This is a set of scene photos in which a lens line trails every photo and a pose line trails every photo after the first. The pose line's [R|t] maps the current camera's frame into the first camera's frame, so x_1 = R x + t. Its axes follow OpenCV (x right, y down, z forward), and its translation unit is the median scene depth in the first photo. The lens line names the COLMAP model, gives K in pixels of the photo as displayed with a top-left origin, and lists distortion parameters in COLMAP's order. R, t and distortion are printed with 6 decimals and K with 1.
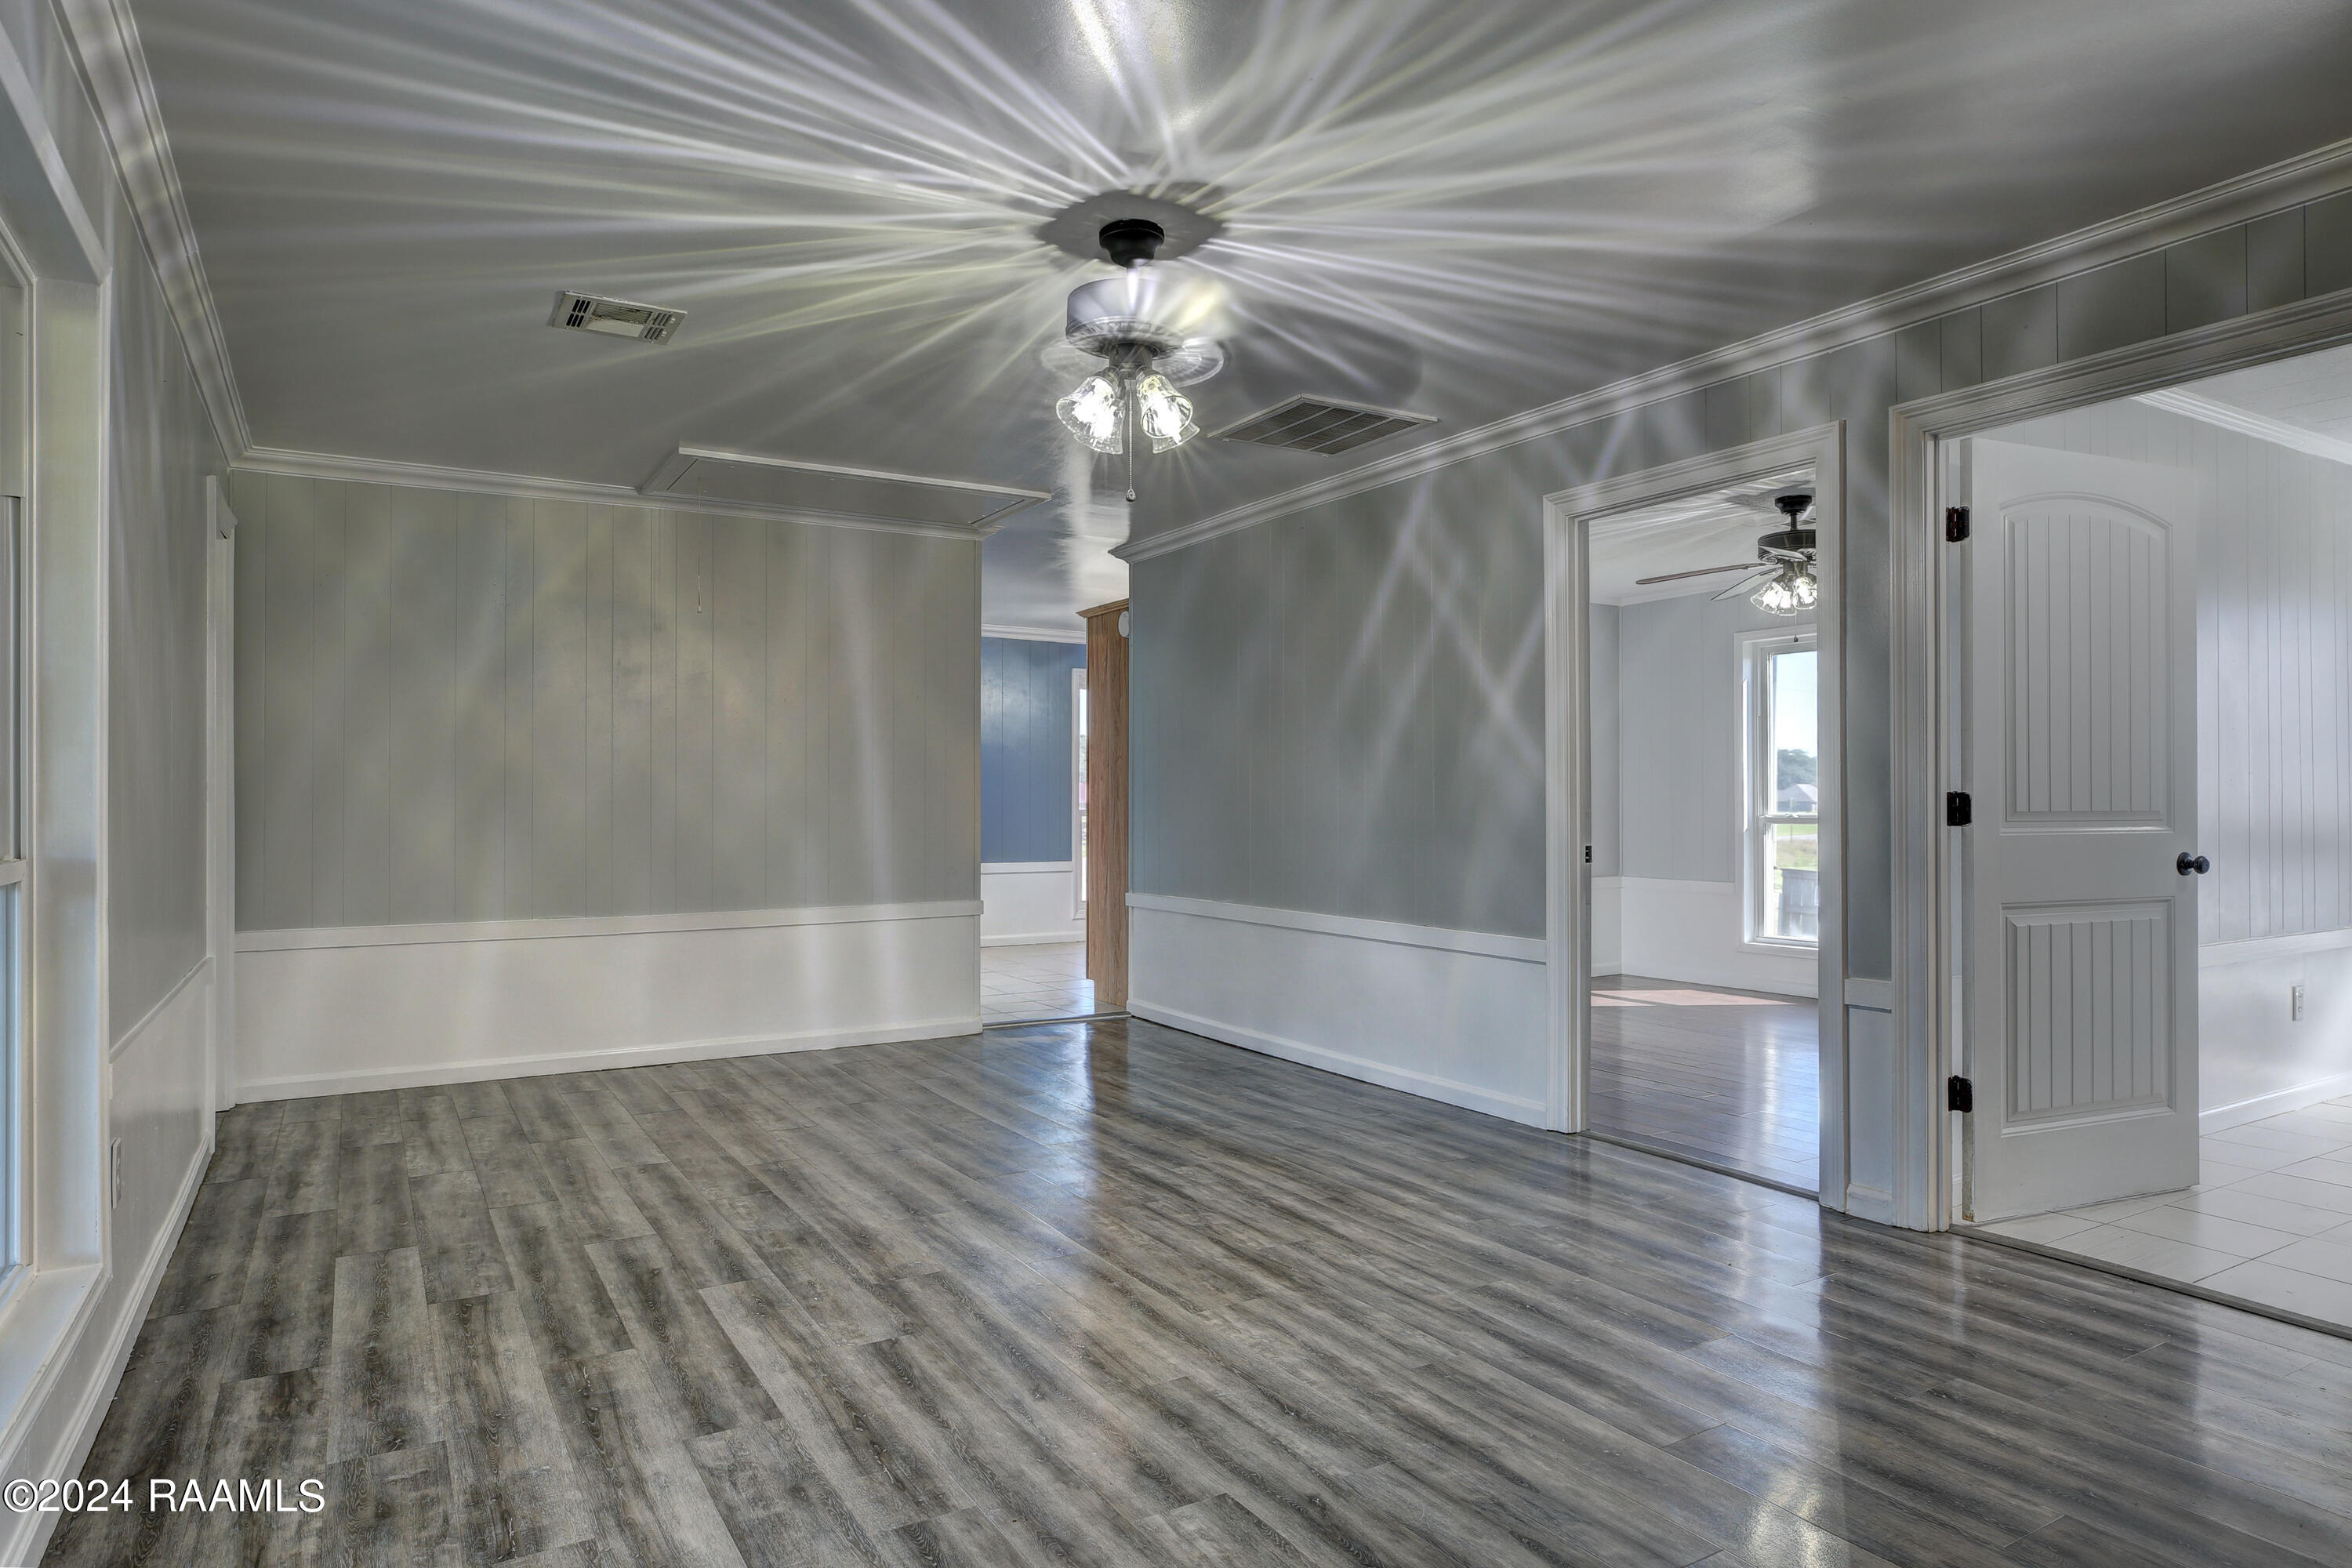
lens RADIAL K [[1401.2, 0, 1178.7], [0, 1401.2, 789.1], [0, 0, 1]] dist [0.003521, 0.000181]
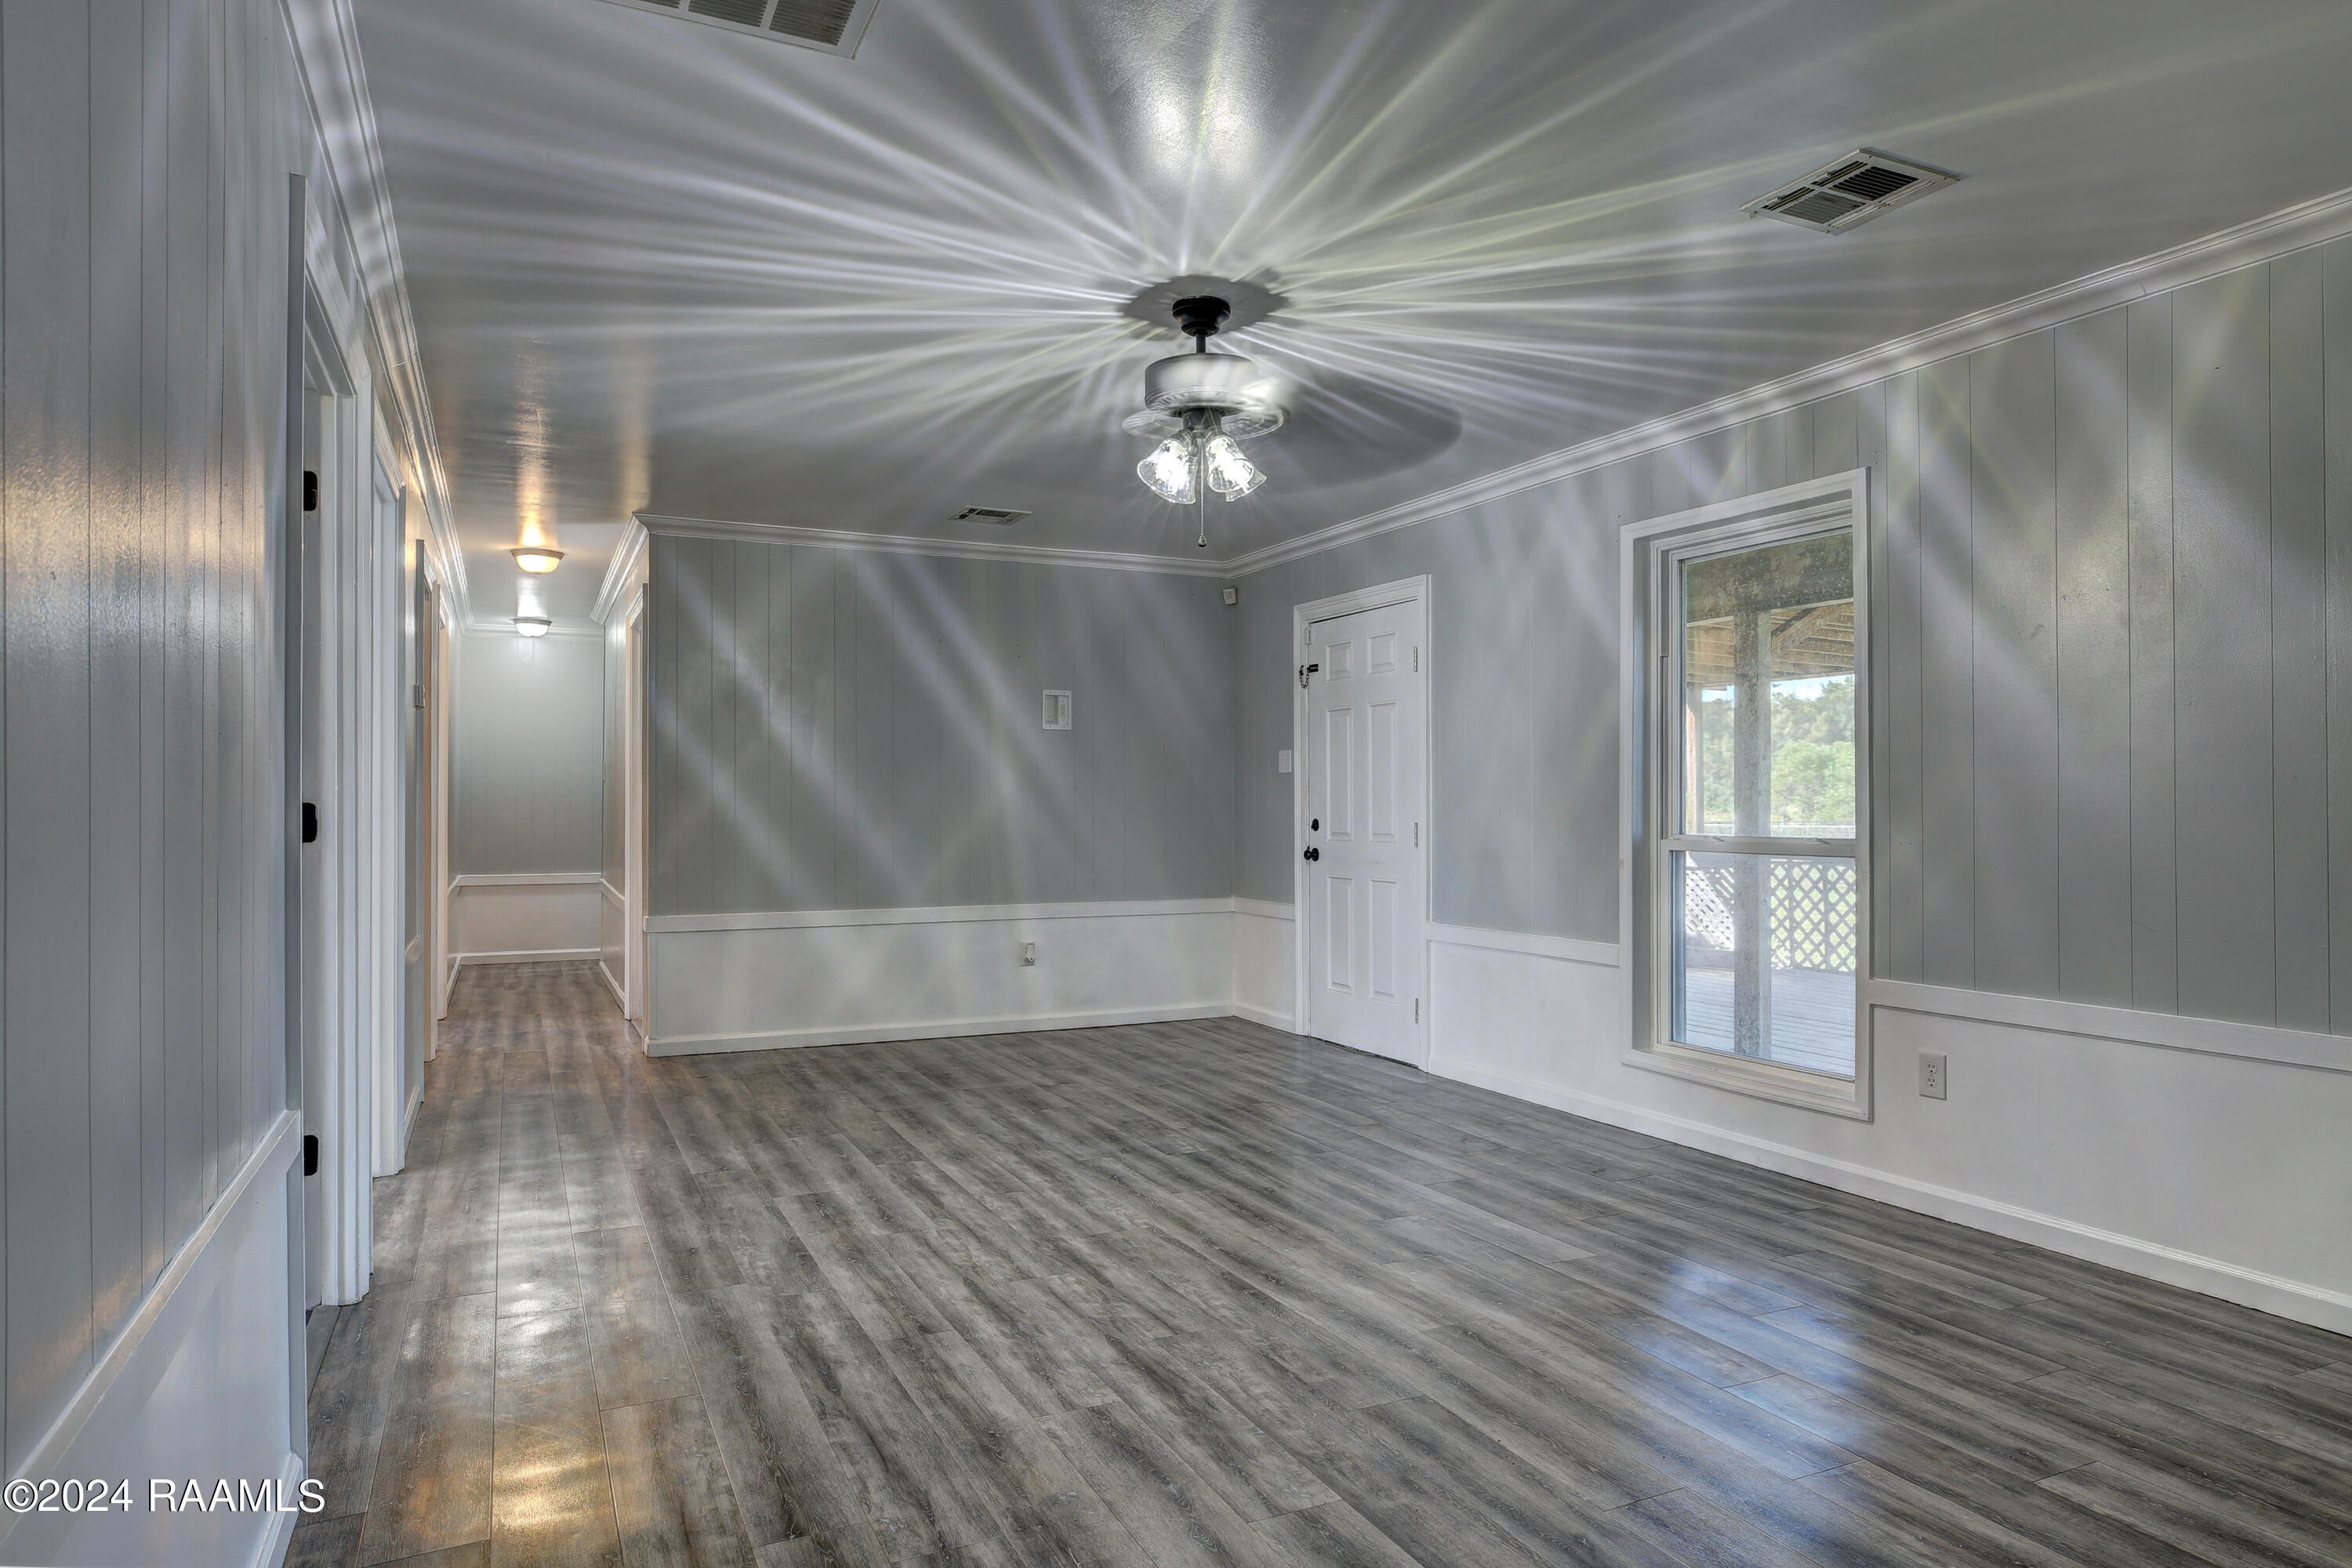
lens RADIAL K [[1401.2, 0, 1175.7], [0, 1401.2, 798.5], [0, 0, 1]] dist [0.003521, 0.000181]
pose [[-0.995610, 0.003133, 0.093541, -0.119128], [0.001666, 0.999874, -0.015756, 0.016942], [-0.093579, -0.015531, -0.995491, 2.144018]]
